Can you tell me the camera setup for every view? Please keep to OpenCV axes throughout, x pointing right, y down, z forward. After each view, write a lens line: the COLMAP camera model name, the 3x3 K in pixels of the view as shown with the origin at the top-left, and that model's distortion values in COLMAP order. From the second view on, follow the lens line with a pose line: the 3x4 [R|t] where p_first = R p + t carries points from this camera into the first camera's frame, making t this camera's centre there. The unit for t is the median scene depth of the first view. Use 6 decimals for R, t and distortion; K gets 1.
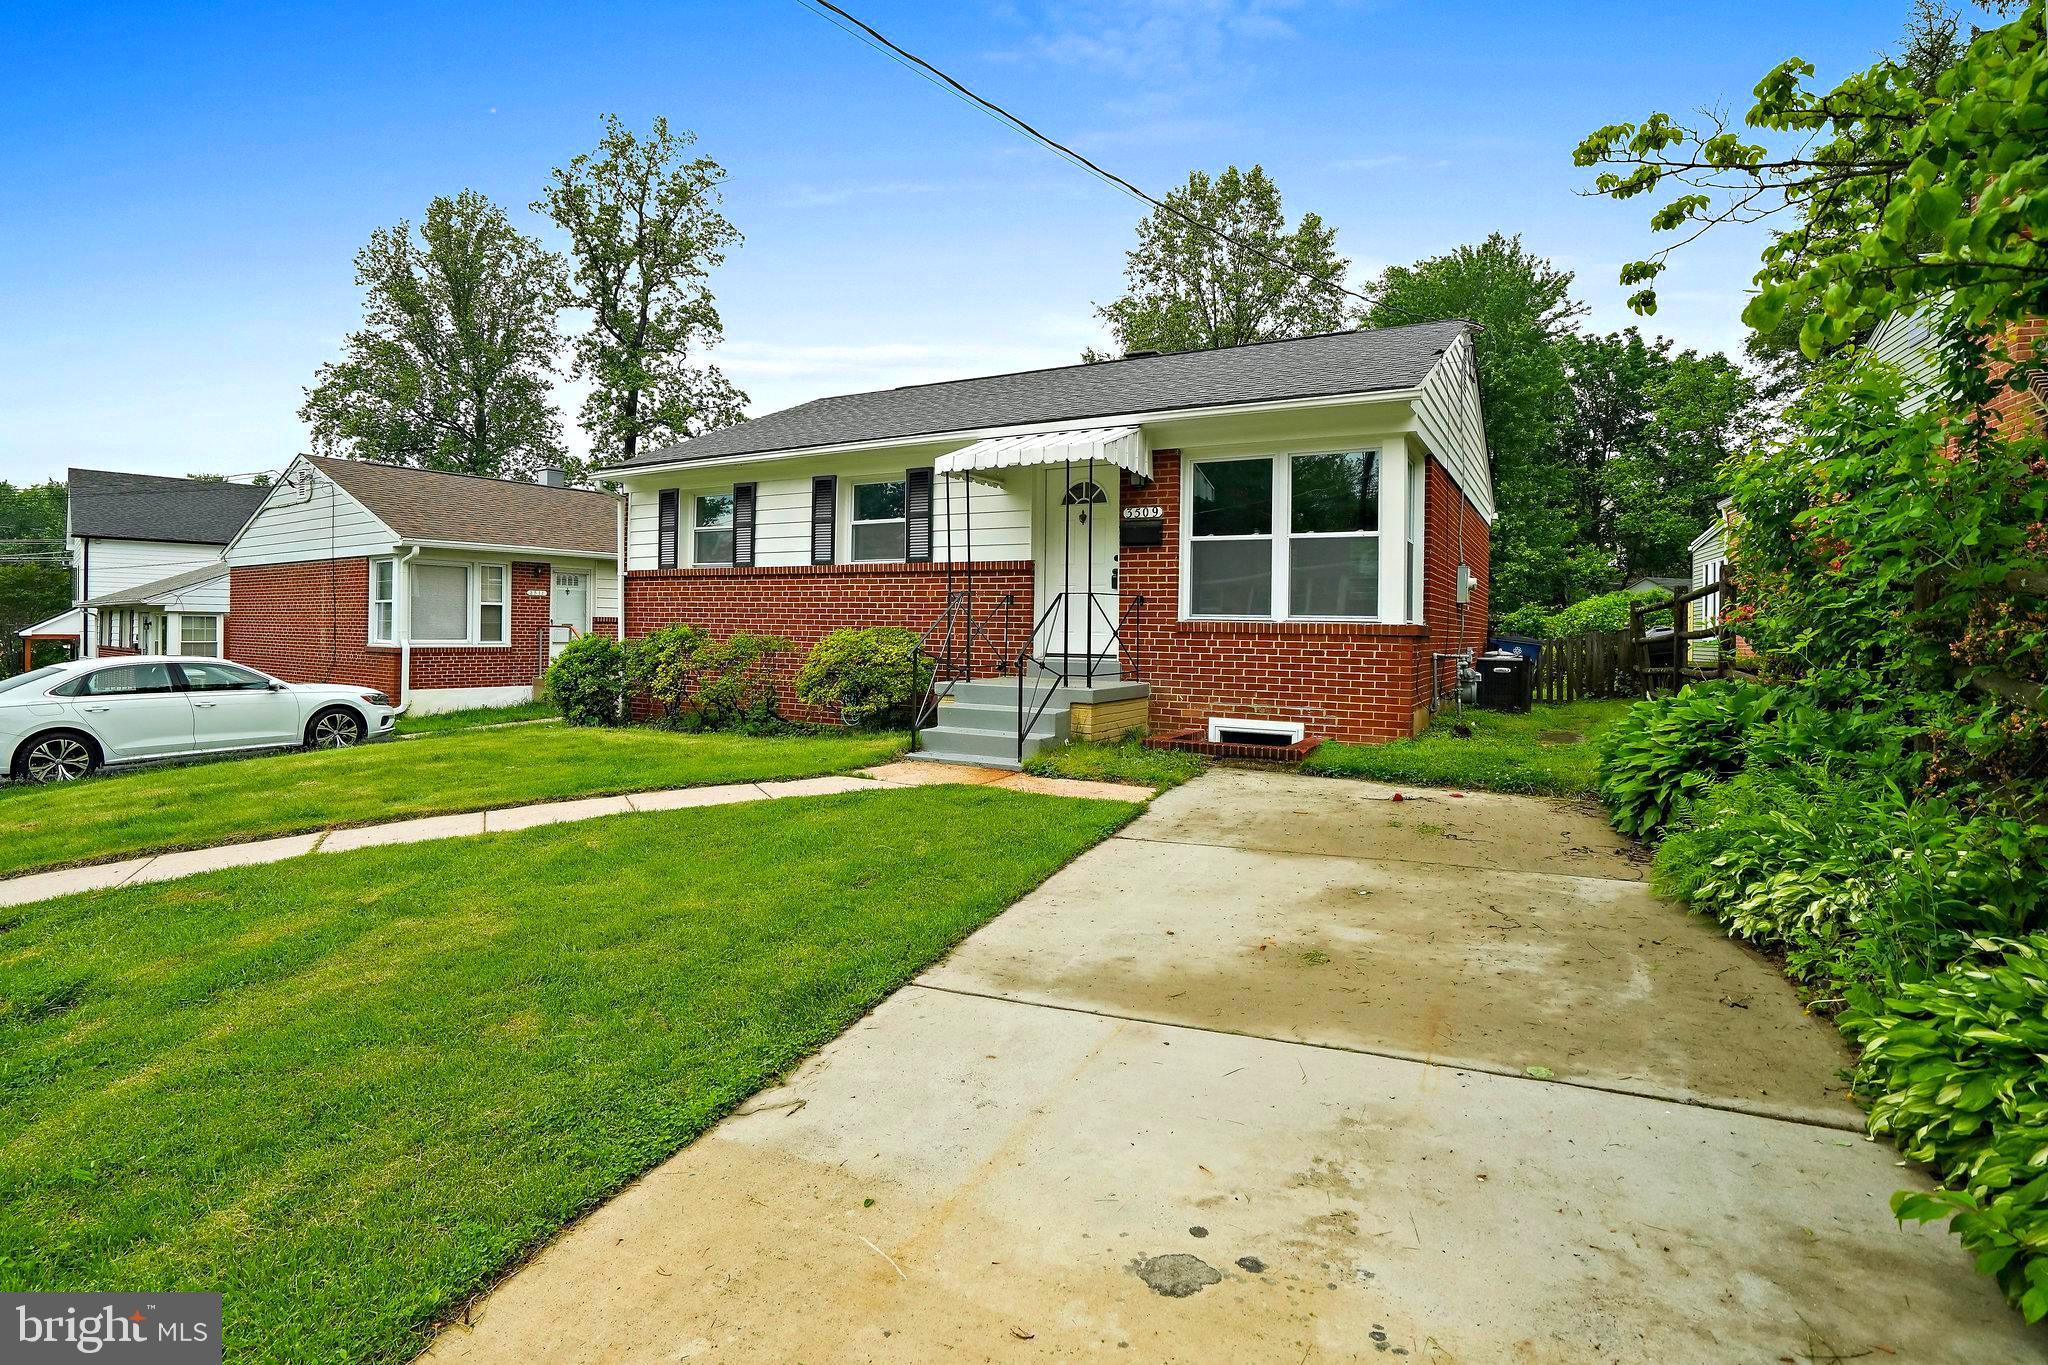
lens RADIAL K [[974.1, 0, 986.2], [0, 974.1, 645.5], [0, 0, 1]] dist [-0.045741, 0.000825]
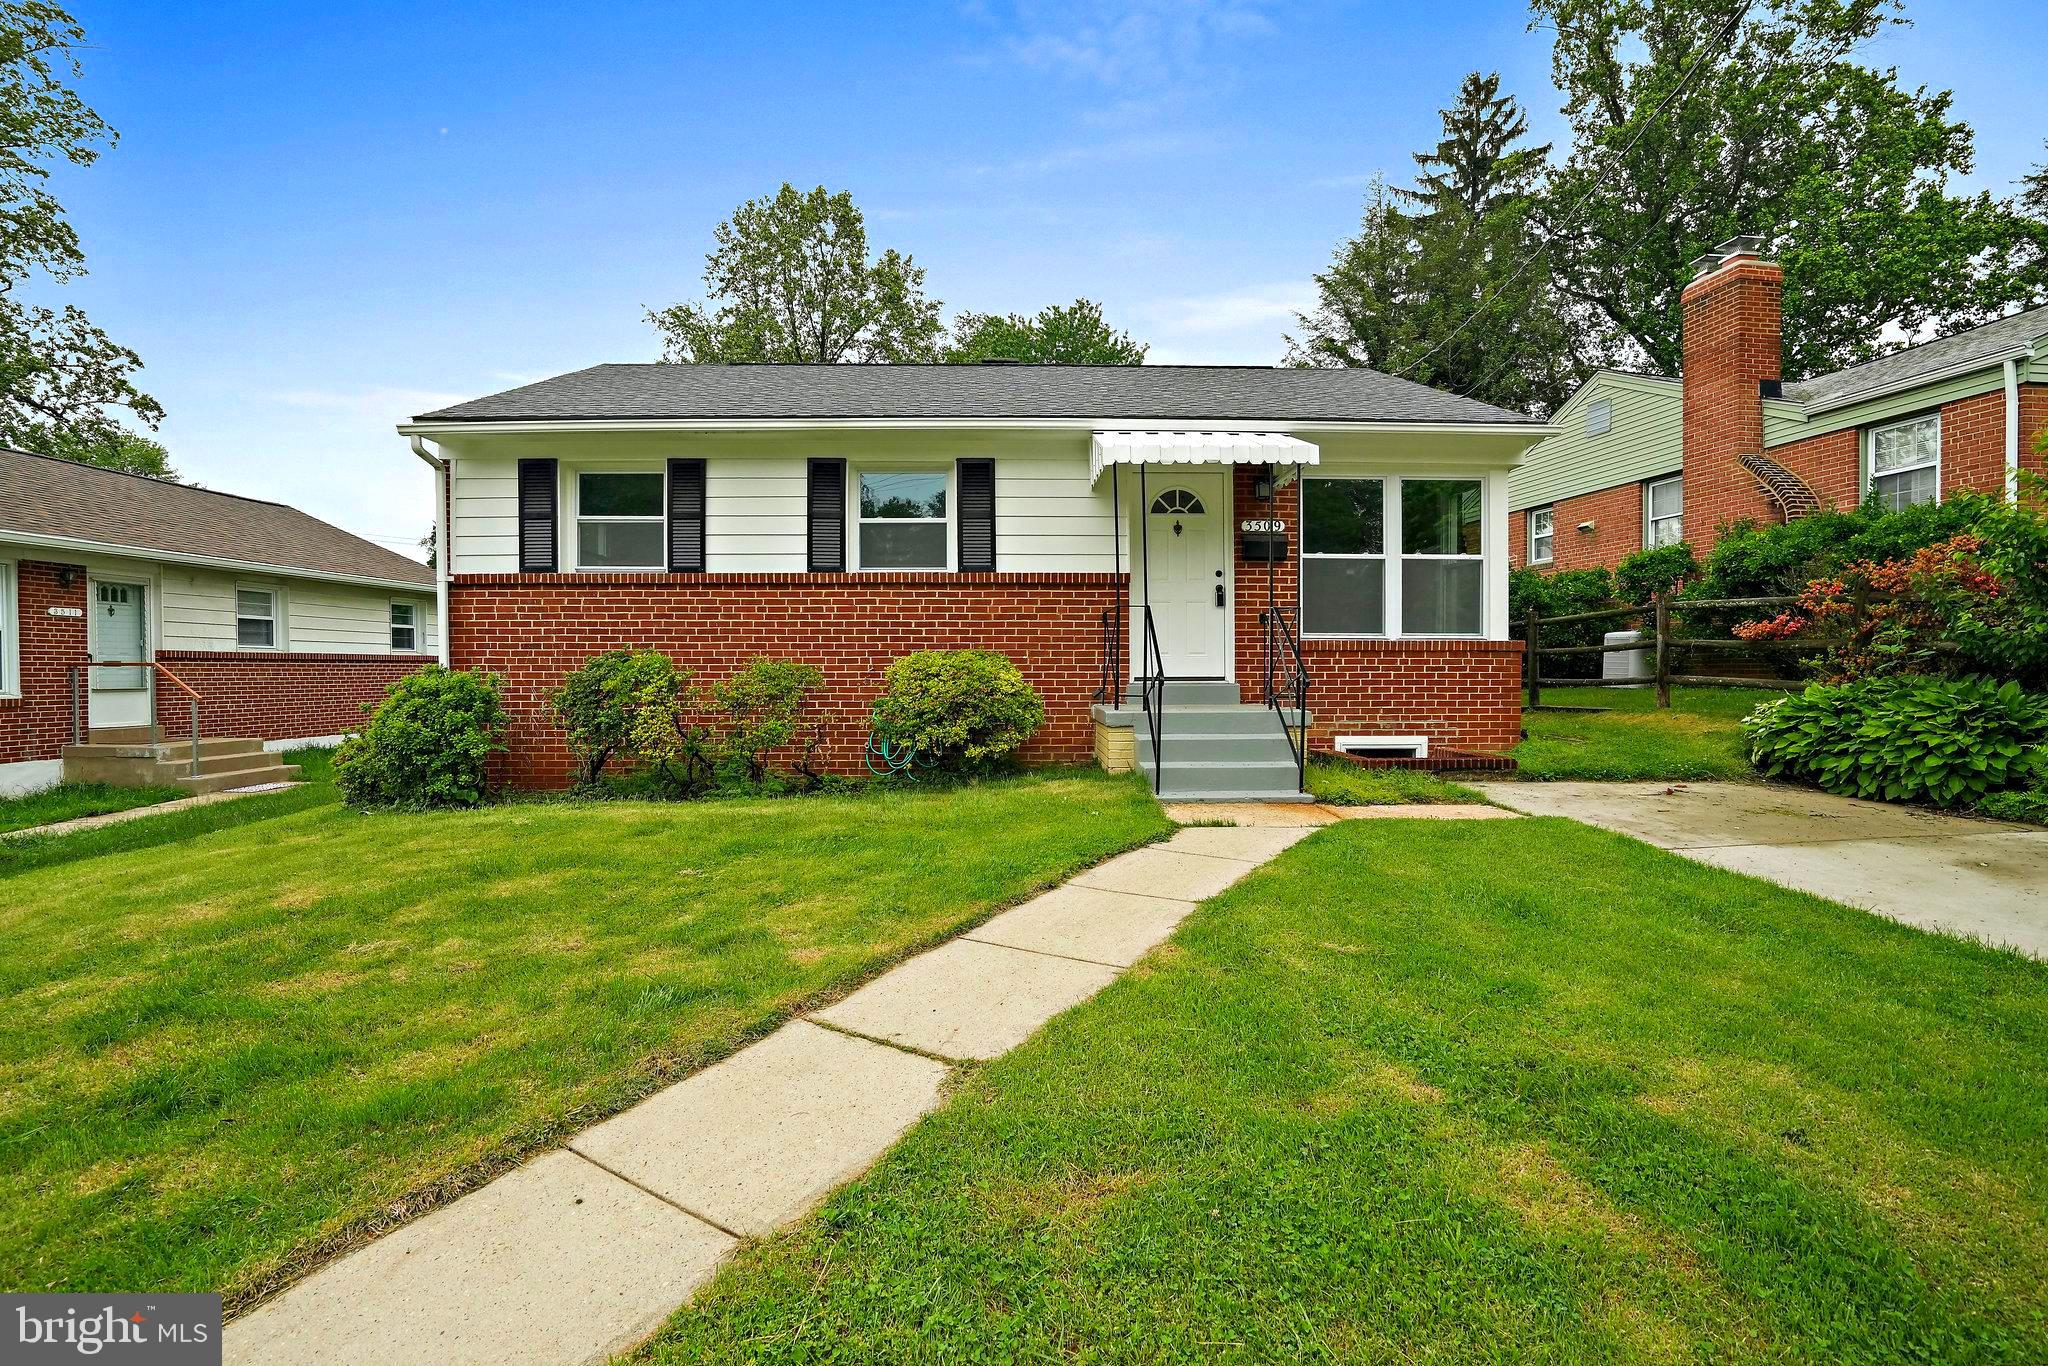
lens RADIAL K [[988.3, 0, 1026.0], [0, 988.3, 670.8], [0, 0, 1]] dist [-0.056820, 0.024767]
pose [[0.854508, -0.019385, 0.519077, -0.441577], [0.023314, 0.999728, -0.001046, 0.000605], [-0.518915, 0.012996, 0.854727, 0.242349]]
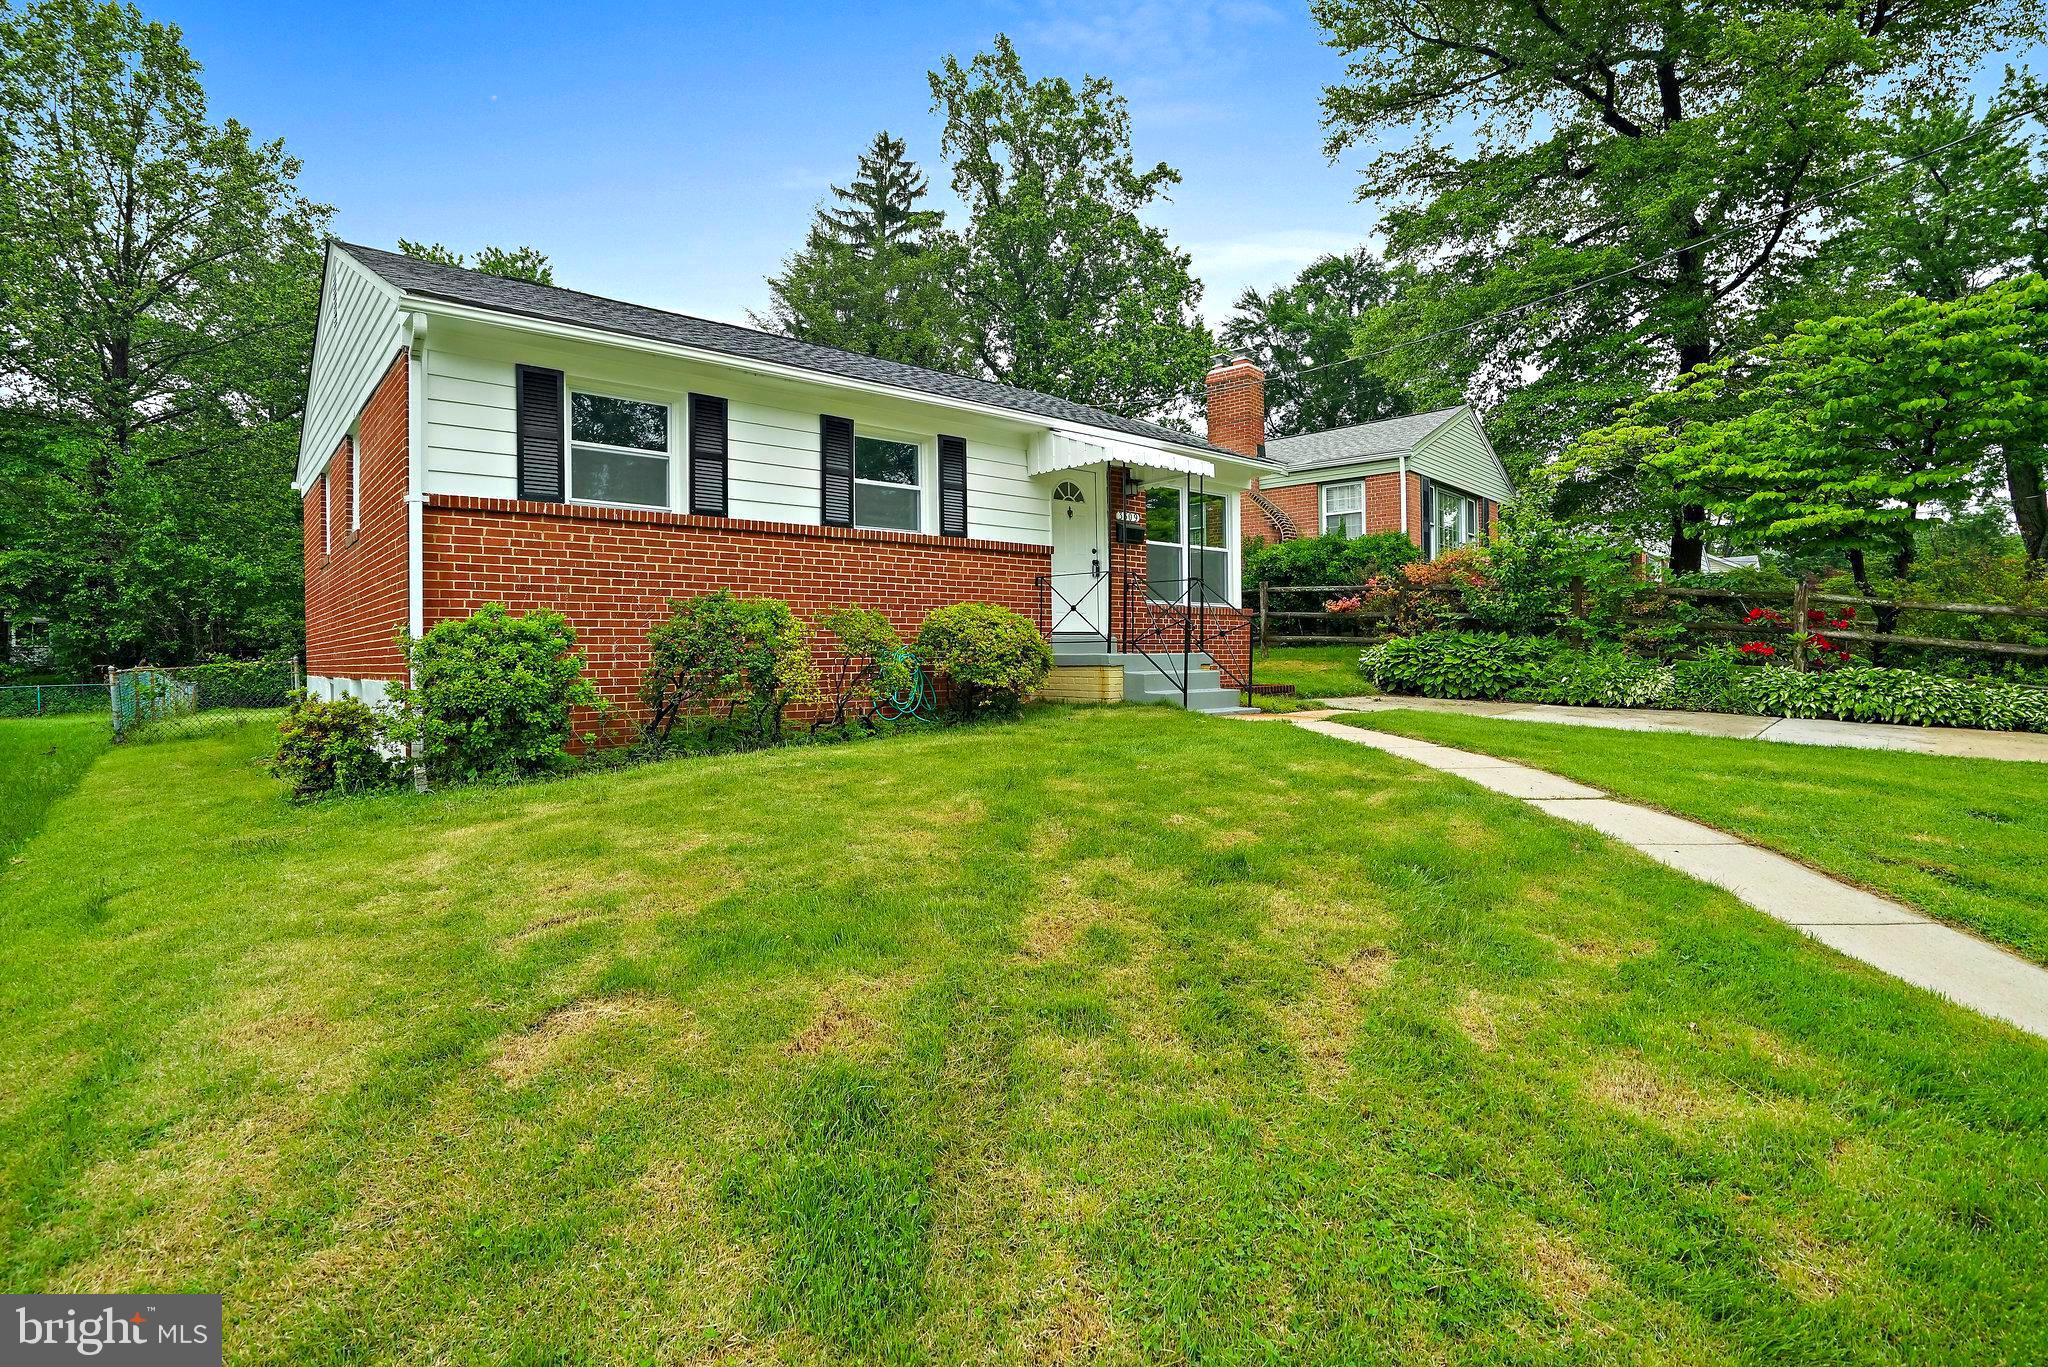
lens RADIAL K [[974.1, 0, 986.2], [0, 974.1, 646.5], [0, 0, 1]] dist [-0.045741, 0.000825]
pose [[0.344070, -0.015696, 0.938813, -0.884184], [0.024834, 0.999663, 0.007612, 0.013395], [-0.938615, 0.020695, 0.344344, 0.606102]]
